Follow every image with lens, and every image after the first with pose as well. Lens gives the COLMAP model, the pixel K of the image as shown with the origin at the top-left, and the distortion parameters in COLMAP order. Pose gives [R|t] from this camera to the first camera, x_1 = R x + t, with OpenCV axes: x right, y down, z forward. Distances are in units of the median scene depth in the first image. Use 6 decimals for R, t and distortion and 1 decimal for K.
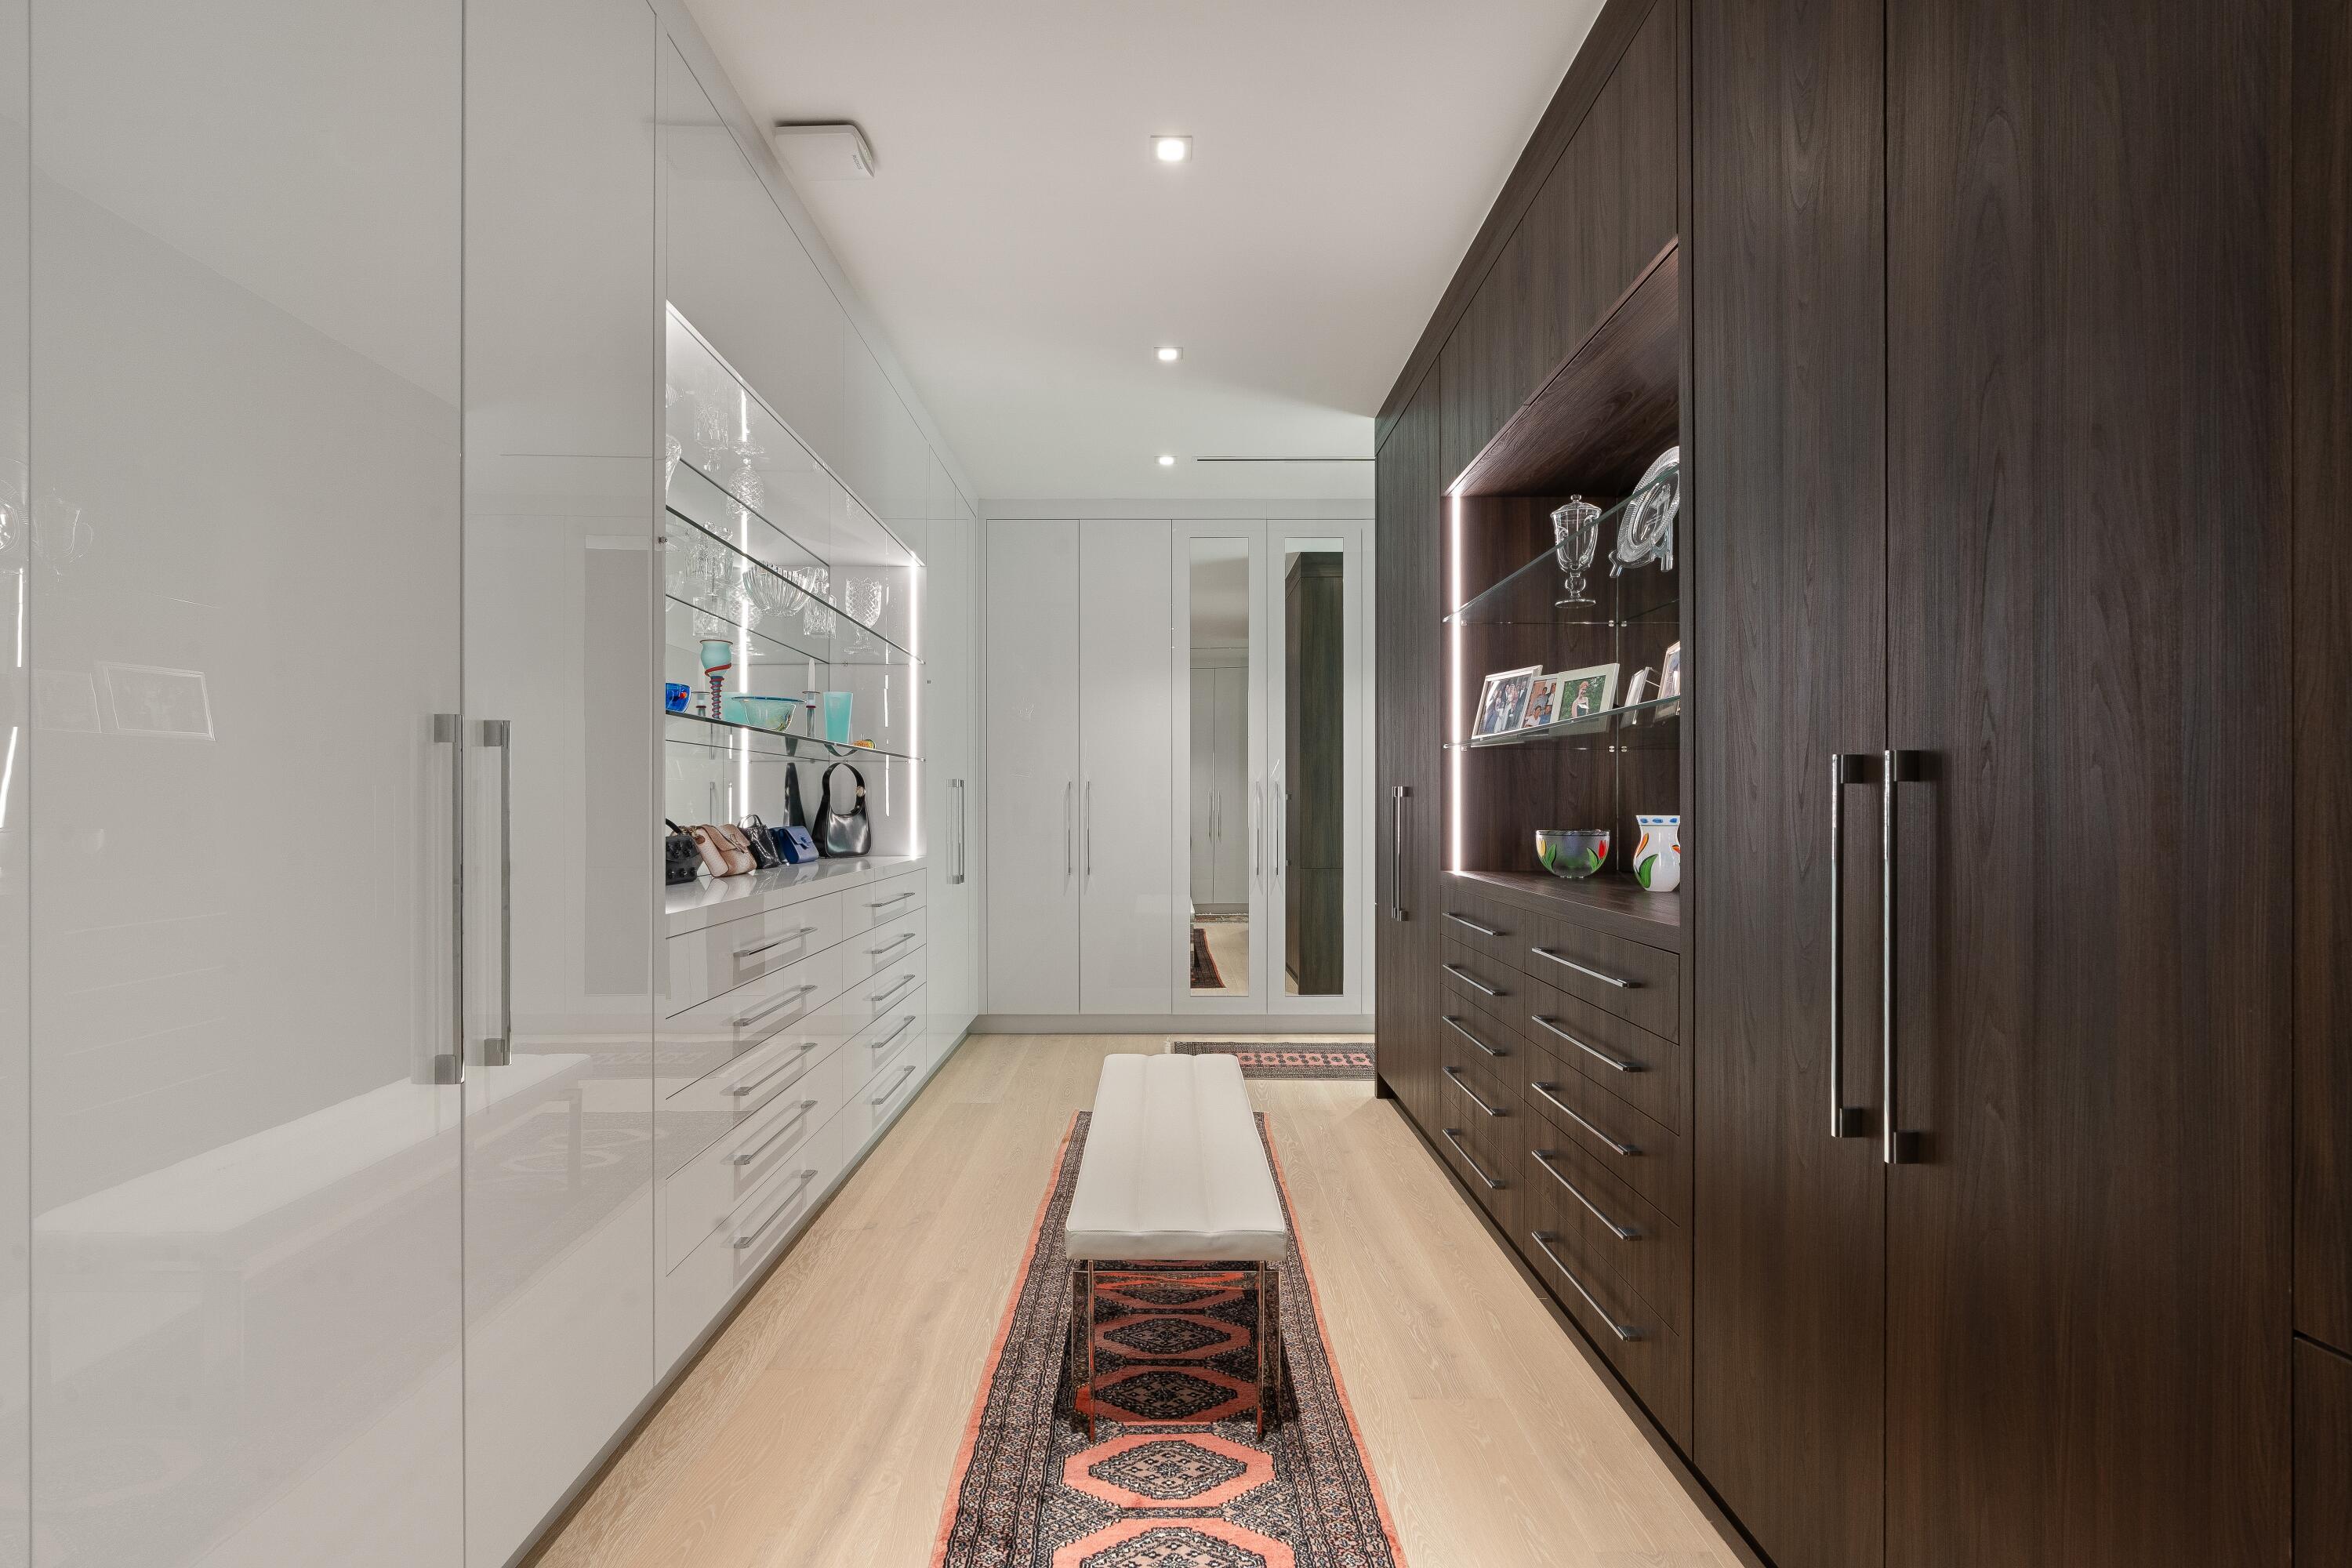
lens RADIAL K [[1071.3, 0, 1173.0], [0, 1071.3, 803.5], [0, 0, 1]] dist [-0.013742, -0.000440]
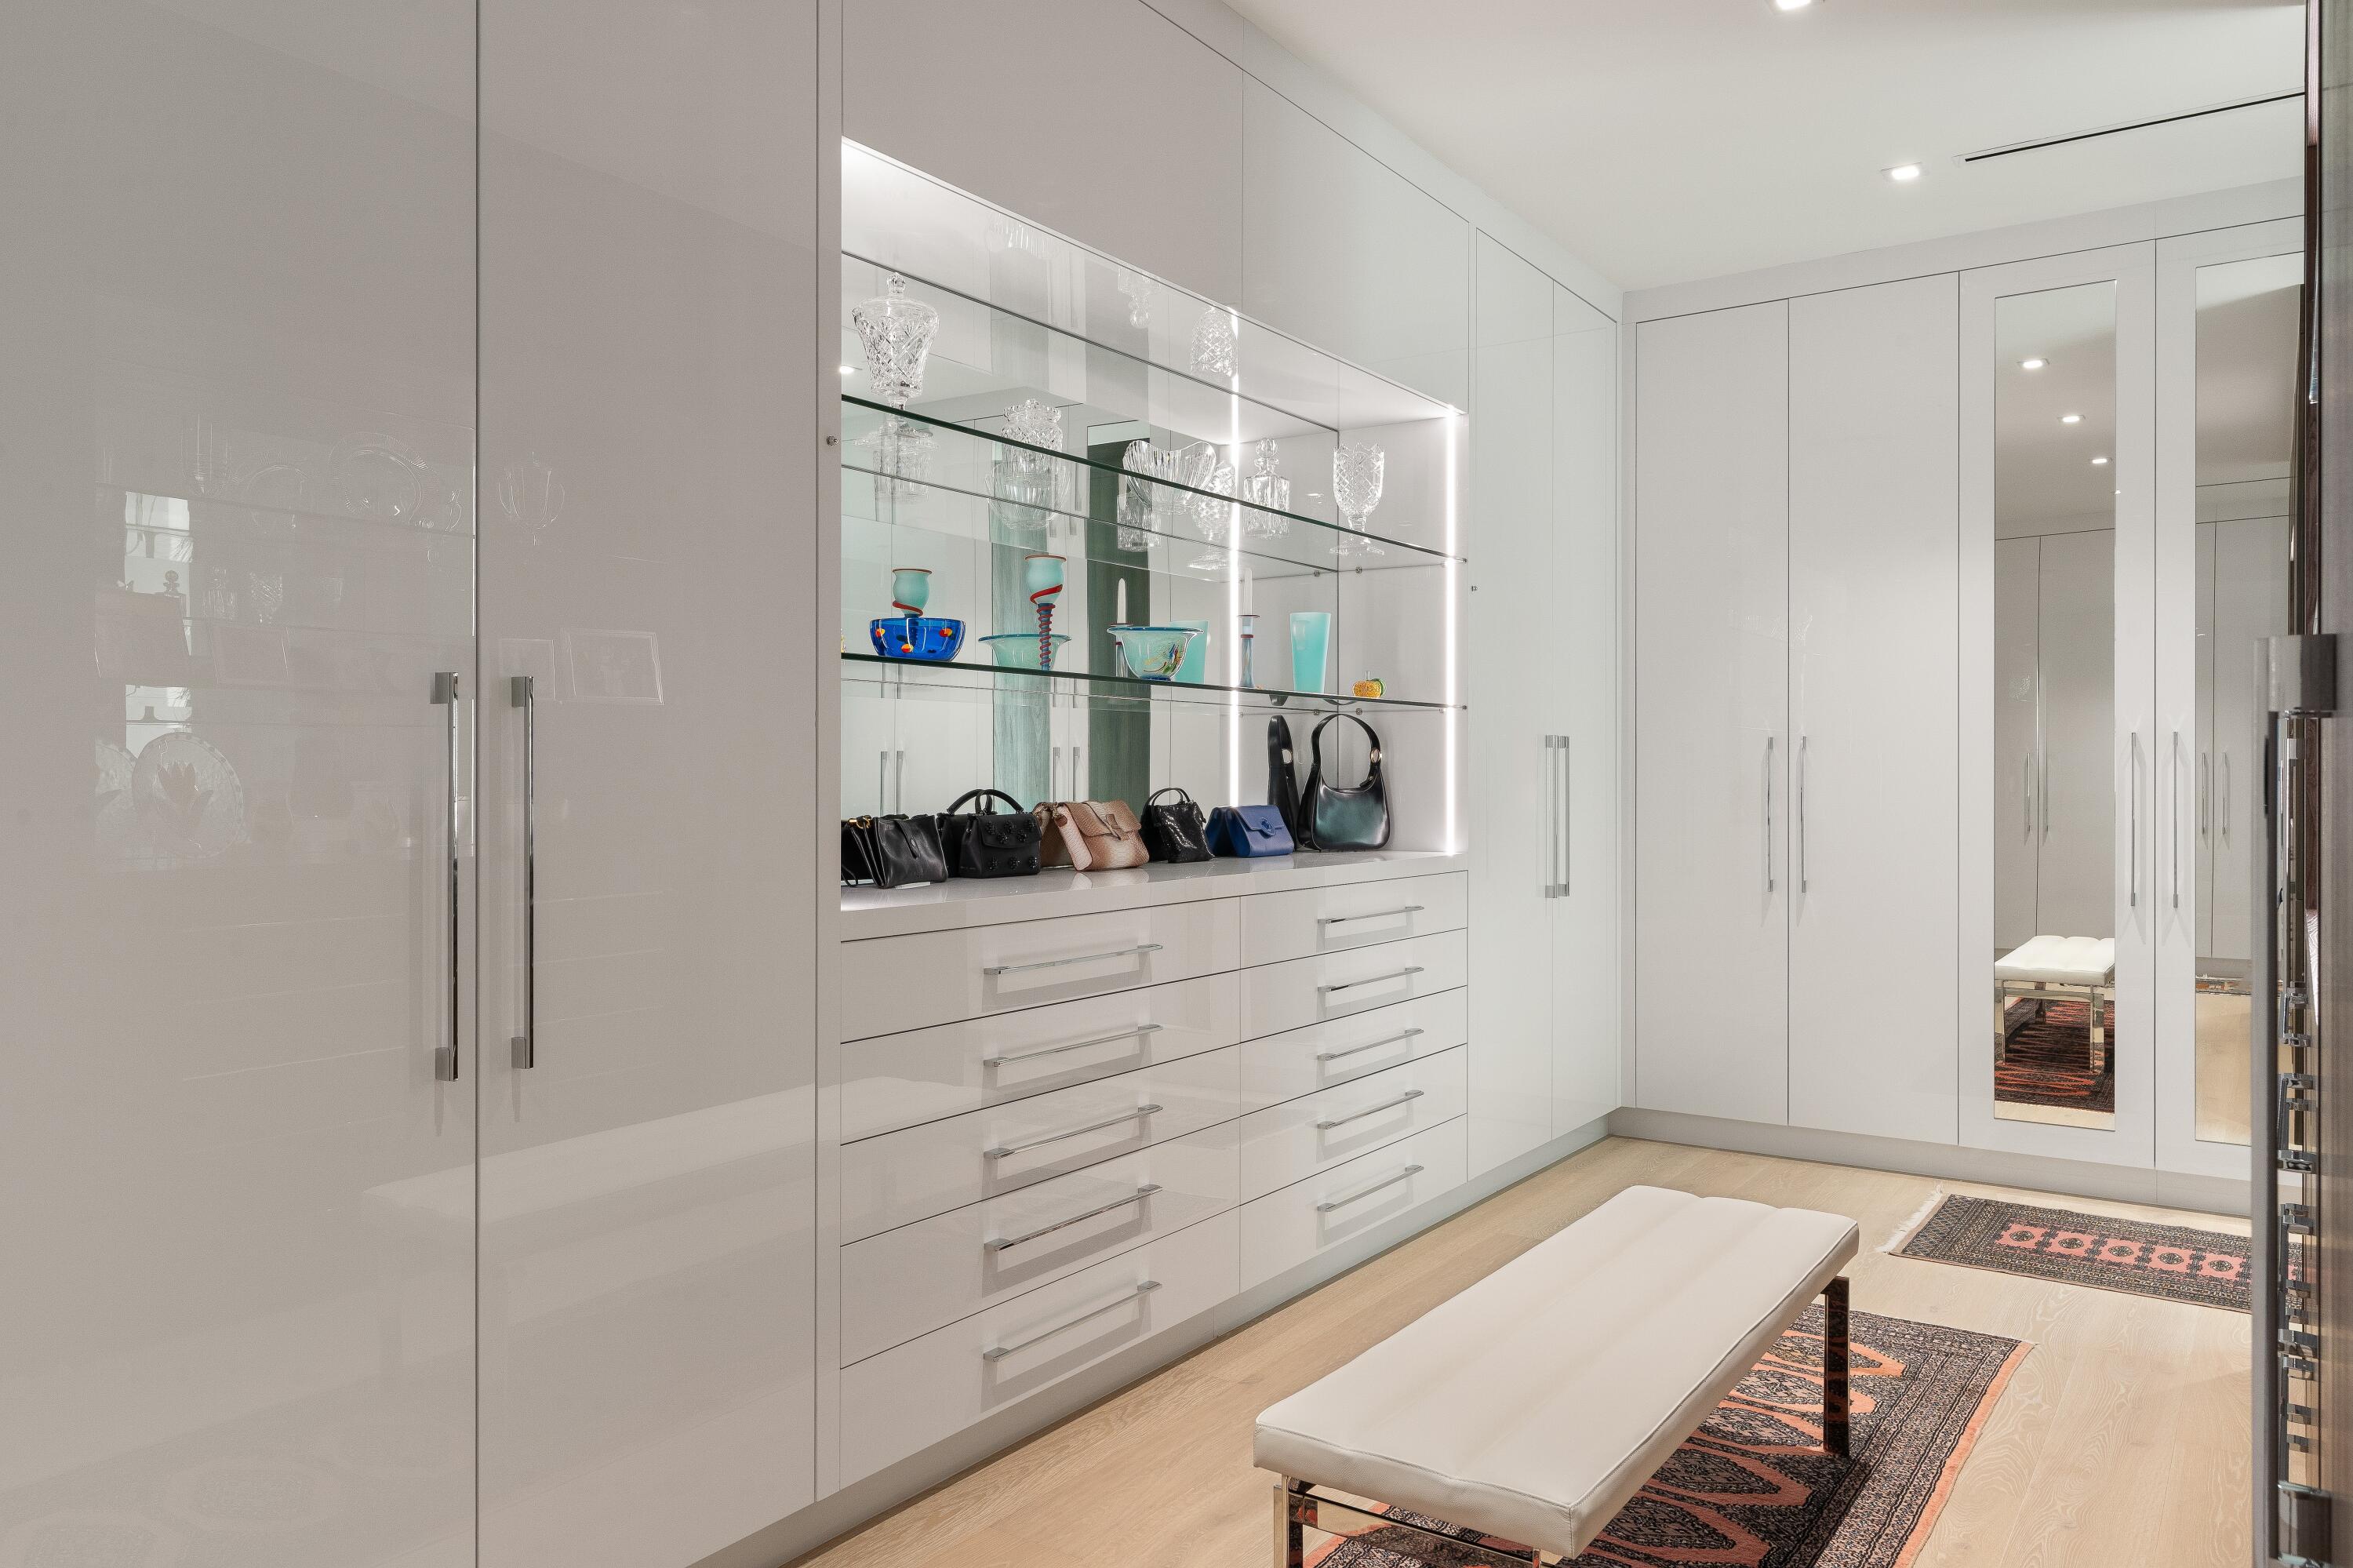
lens RADIAL K [[1631.4, 0, 1175.7], [0, 1631.4, 771.7], [0, 0, 1]] dist [0.008845, 0.002982]
pose [[0.820585, -0.002808, -0.571517, 0.203127], [0.001201, 0.999994, -0.003189, 0.002234], [0.571523, 0.001930, 0.820584, 0.070688]]
